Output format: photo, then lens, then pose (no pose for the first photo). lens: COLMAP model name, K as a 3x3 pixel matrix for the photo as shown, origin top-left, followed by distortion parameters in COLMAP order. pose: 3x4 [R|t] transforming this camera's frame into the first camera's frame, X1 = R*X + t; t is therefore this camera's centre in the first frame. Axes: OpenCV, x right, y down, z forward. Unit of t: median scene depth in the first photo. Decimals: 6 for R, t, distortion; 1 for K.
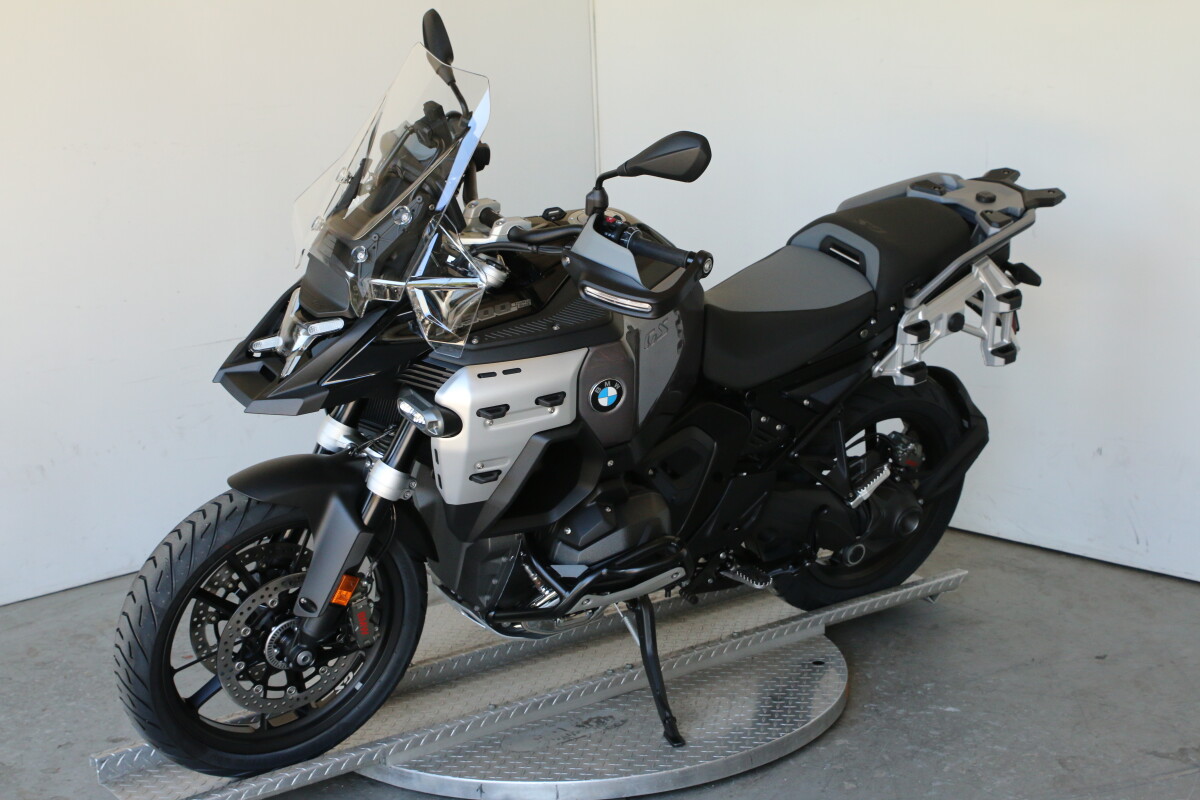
lens RADIAL K [[1917.7, 0, 595.3], [0, 1917.7, 397.0], [0, 0, 1]] dist [-0.008880, 0.000000]
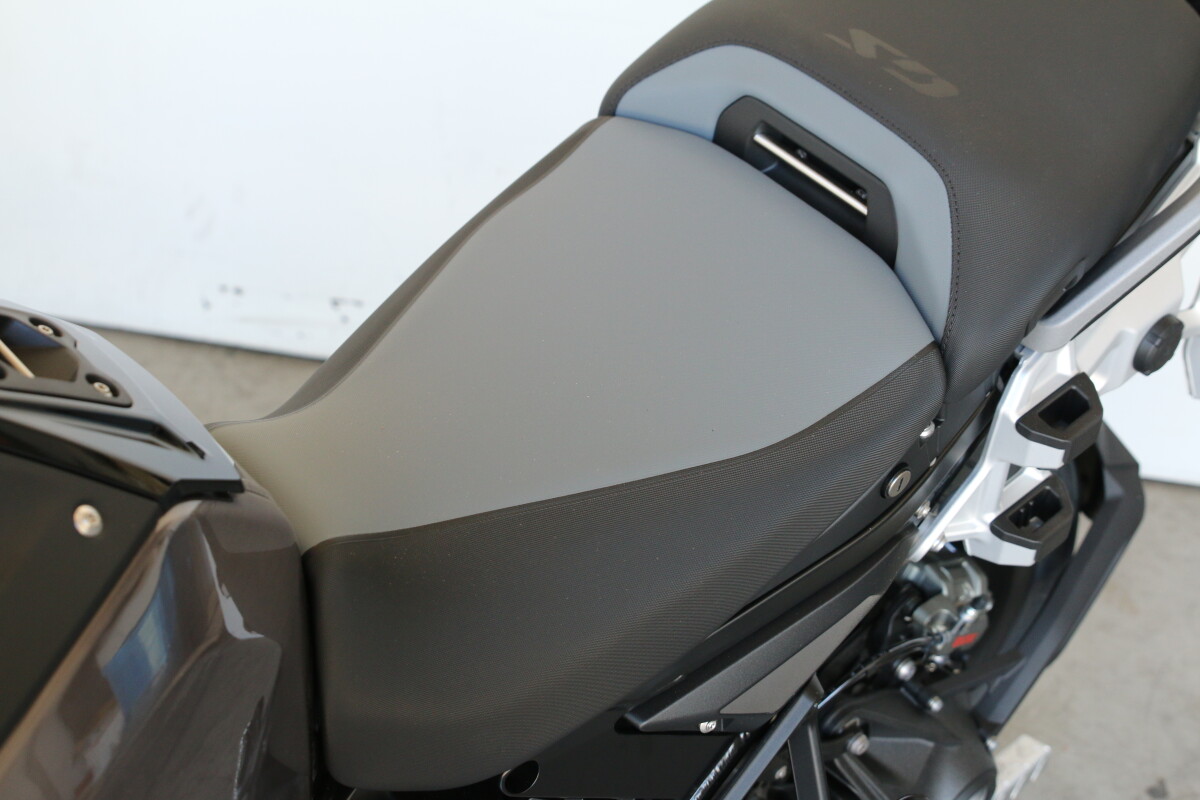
lens RADIAL K [[1836.0, 0, 599.9], [0, 1836.0, 391.3], [0, 0, 1]] dist [-0.024158, 0.000000]
pose [[0.989741, -0.088903, 0.111842, 0.063708], [0.051240, 0.951616, 0.302987, -0.124710], [-0.133367, -0.294148, 0.946409, 0.717554]]
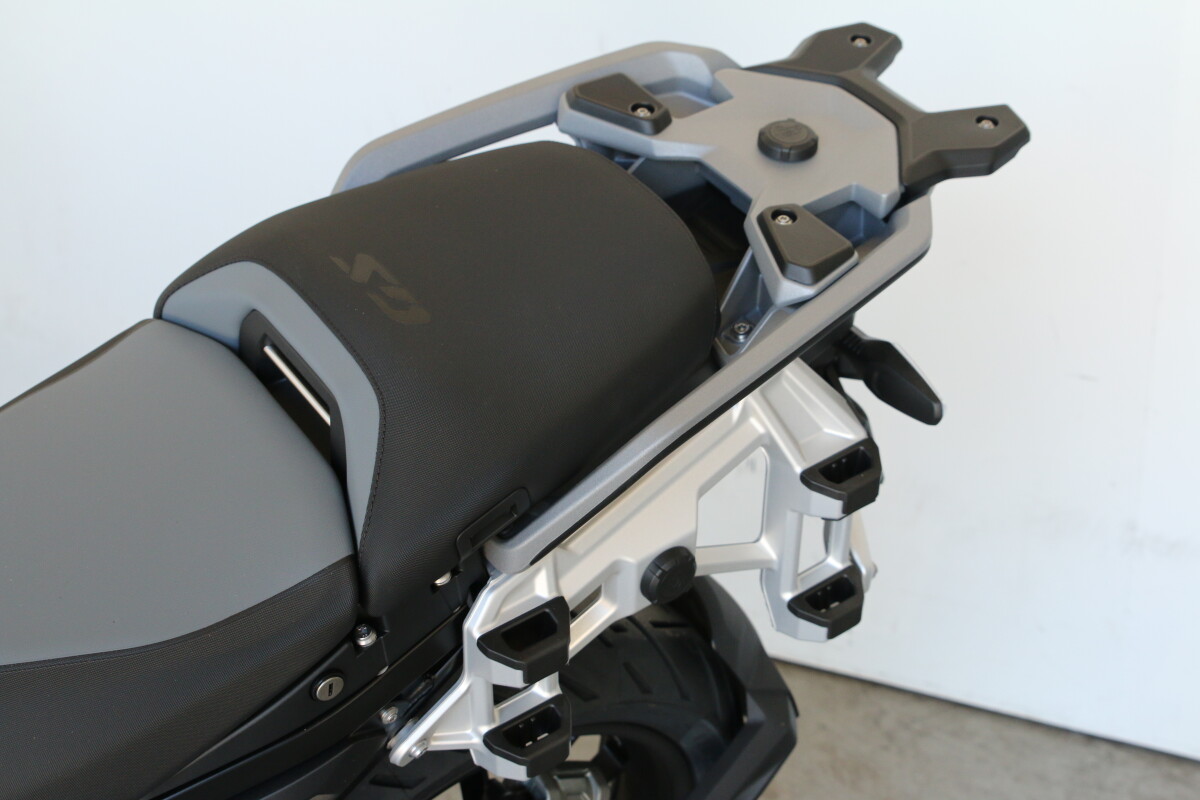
lens RADIAL K [[1836.0, 0, 595.9], [0, 1836.0, 409.7], [0, 0, 1]] dist [-0.024158, 0.000000]
pose [[0.999763, -0.004308, 0.021328, 0.167354], [-0.000490, 0.975497, 0.220011, -0.131182], [-0.021753, -0.219969, 0.975264, 0.697904]]
